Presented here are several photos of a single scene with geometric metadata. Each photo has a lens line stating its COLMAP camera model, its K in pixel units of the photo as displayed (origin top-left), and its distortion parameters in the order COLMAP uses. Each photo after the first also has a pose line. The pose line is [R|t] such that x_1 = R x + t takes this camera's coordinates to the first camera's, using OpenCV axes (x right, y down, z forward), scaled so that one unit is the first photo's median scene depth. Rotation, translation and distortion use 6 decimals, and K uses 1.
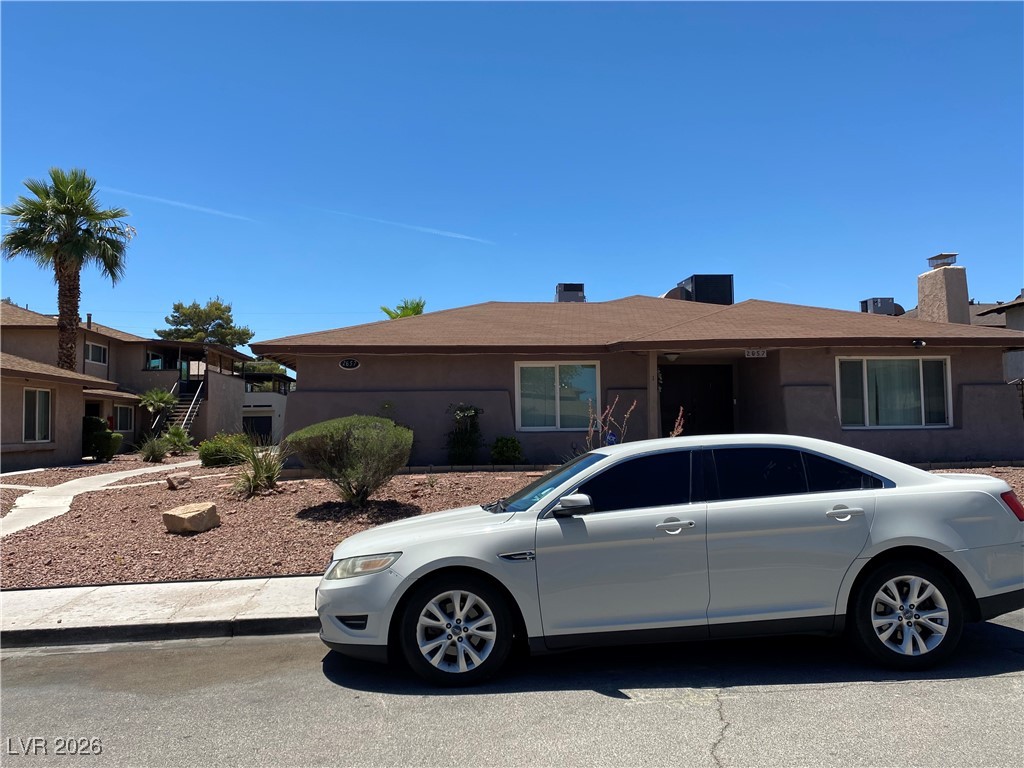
lens RADIAL K [[779.2, 0, 511.1], [0, 779.2, 401.7], [0, 0, 1]] dist [0.065348, -0.137125]
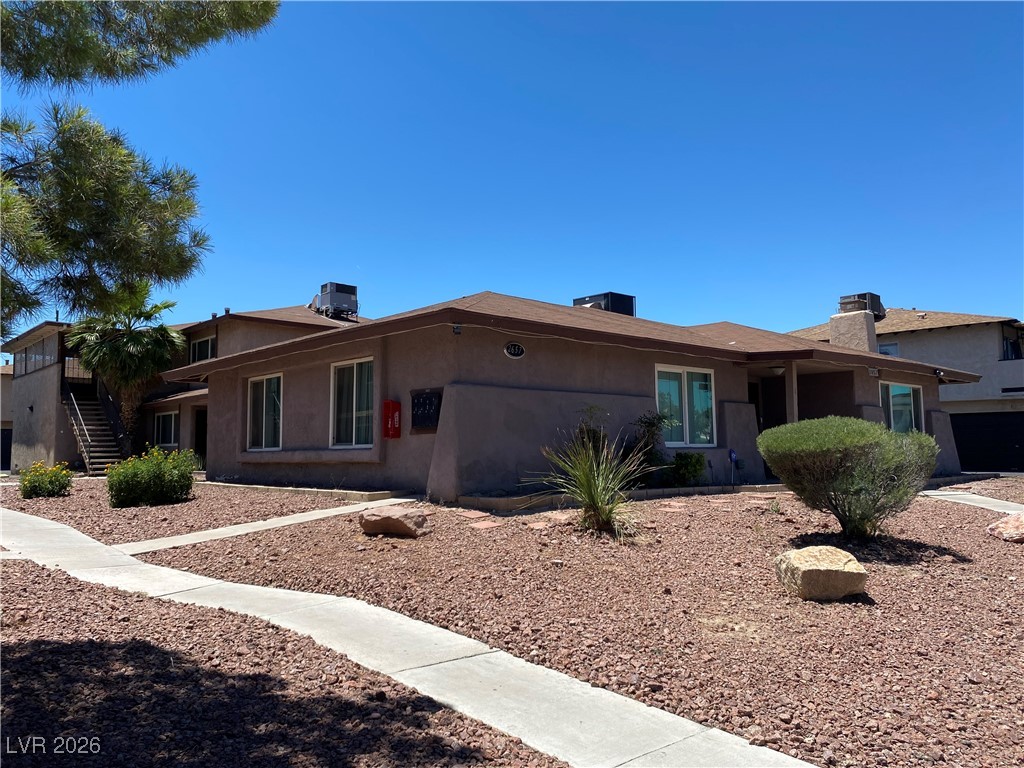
lens RADIAL K [[774.7, 0, 512.0], [0, 774.7, 384.0], [0, 0, 1]] dist [0.084995, -0.134341]
pose [[0.805862, 0.057923, 0.589263, -0.814893], [-0.023033, 0.997517, -0.066553, 0.039763], [-0.591655, 0.040060, 0.805195, 0.551603]]
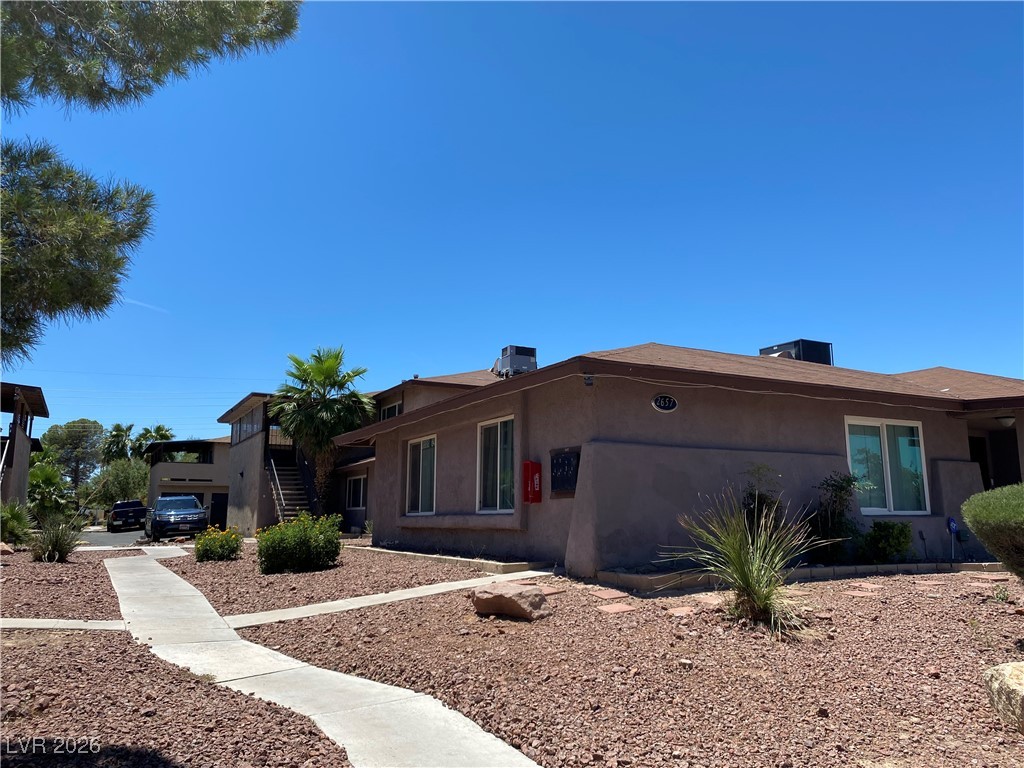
lens RADIAL K [[785.0, 0, 529.9], [0, 785.0, 379.8], [0, 0, 1]] dist [0.022461, -0.007894]
pose [[0.921030, 0.077493, 0.381706, -0.721469], [-0.022881, 0.989080, -0.145590, 0.037525], [-0.388820, 0.125359, 0.912745, 0.589149]]
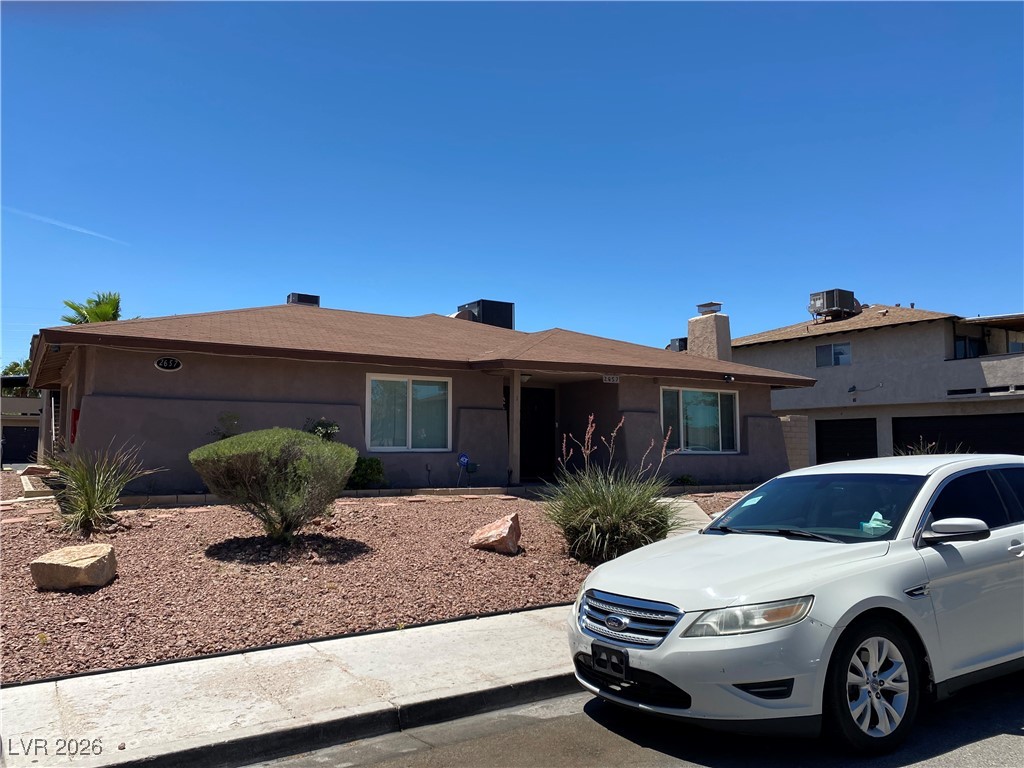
lens RADIAL K [[774.7, 0, 512.0], [0, 774.7, 384.0], [0, 0, 1]] dist [0.084995, -0.134341]
pose [[0.895587, 0.052773, 0.441746, -0.318390], [-0.029199, 0.997771, -0.059999, 0.012981], [-0.443928, 0.040836, 0.895131, 0.162175]]
